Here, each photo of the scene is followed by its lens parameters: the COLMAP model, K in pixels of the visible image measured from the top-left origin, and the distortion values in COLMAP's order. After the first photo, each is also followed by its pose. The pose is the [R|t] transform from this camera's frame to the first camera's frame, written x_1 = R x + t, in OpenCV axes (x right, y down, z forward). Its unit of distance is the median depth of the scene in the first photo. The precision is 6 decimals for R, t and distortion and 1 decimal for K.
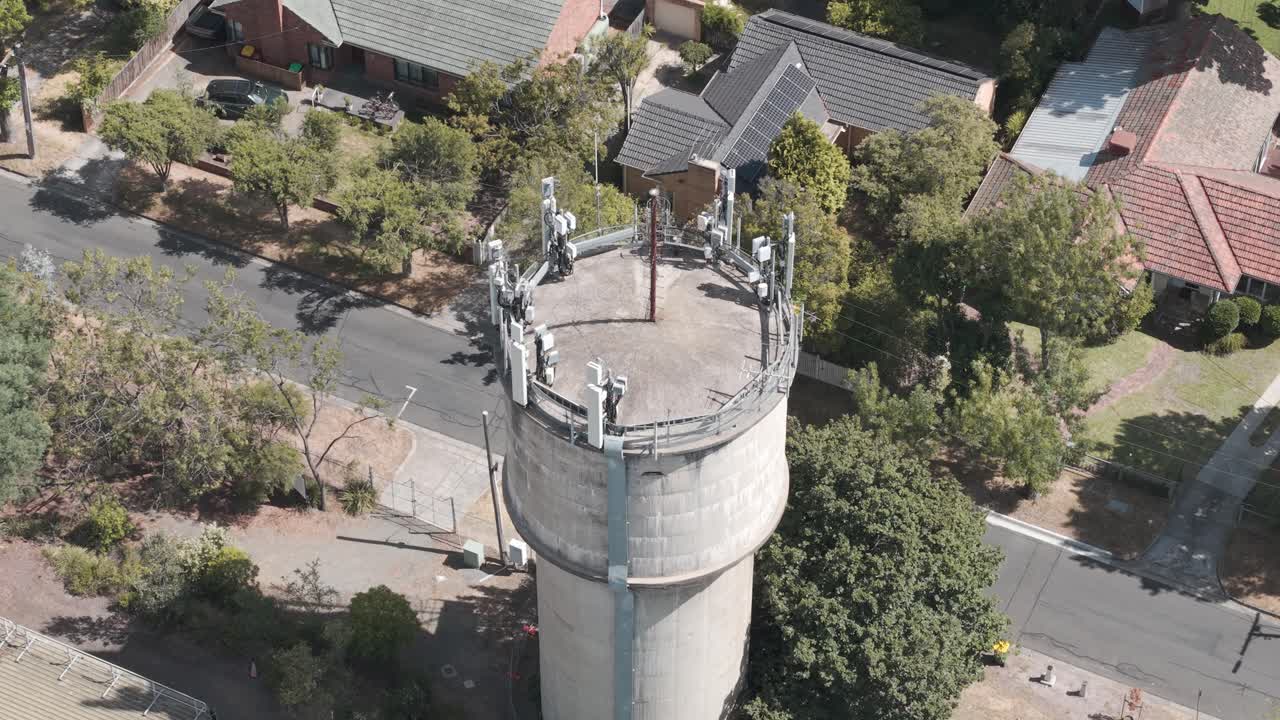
lens RADIAL K [[2753.9, 0, 640.0], [0, 2753.9, 360.0], [0, 0, 1]] dist [-0.216241, 0.196664]
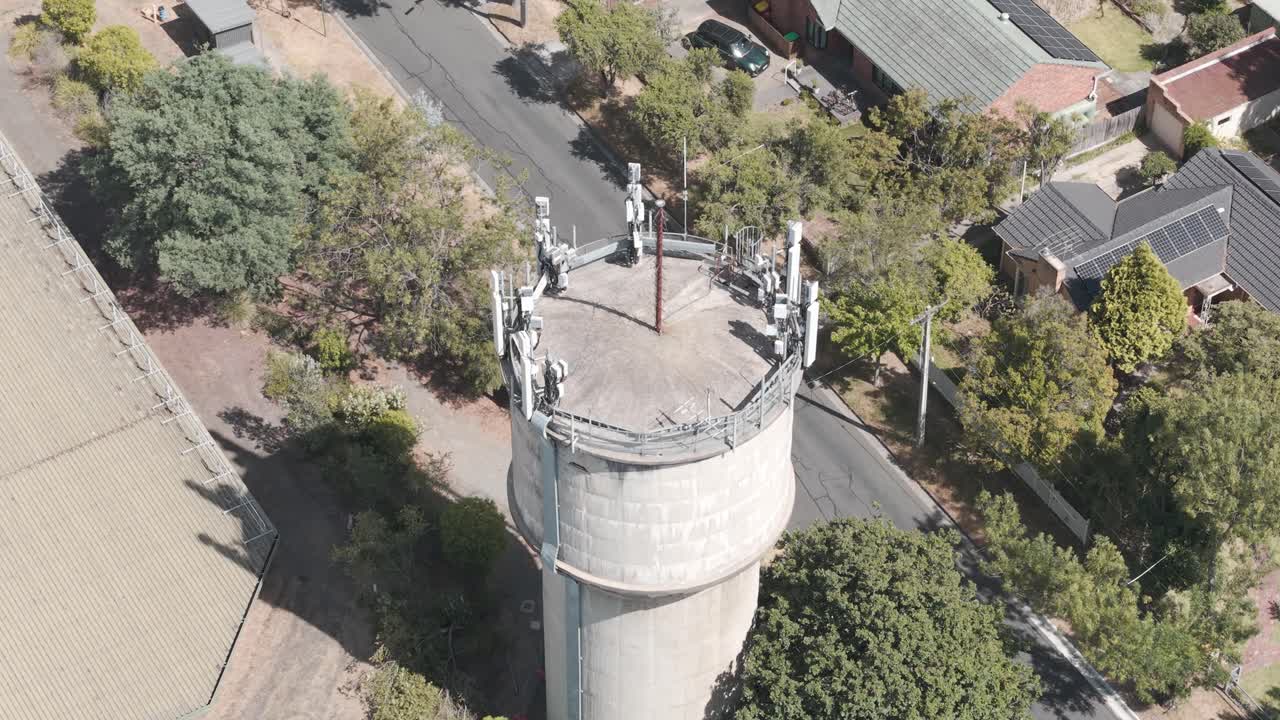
lens RADIAL K [[2753.9, 0, 640.0], [0, 2753.9, 360.0], [0, 0, 1]] dist [-0.216241, 0.196664]
pose [[0.839099, 0.380823, -0.388441, 0.291588], [-0.381550, 0.920991, 0.078714, -0.060139], [0.387726, 0.082160, 0.918106, 0.060705]]
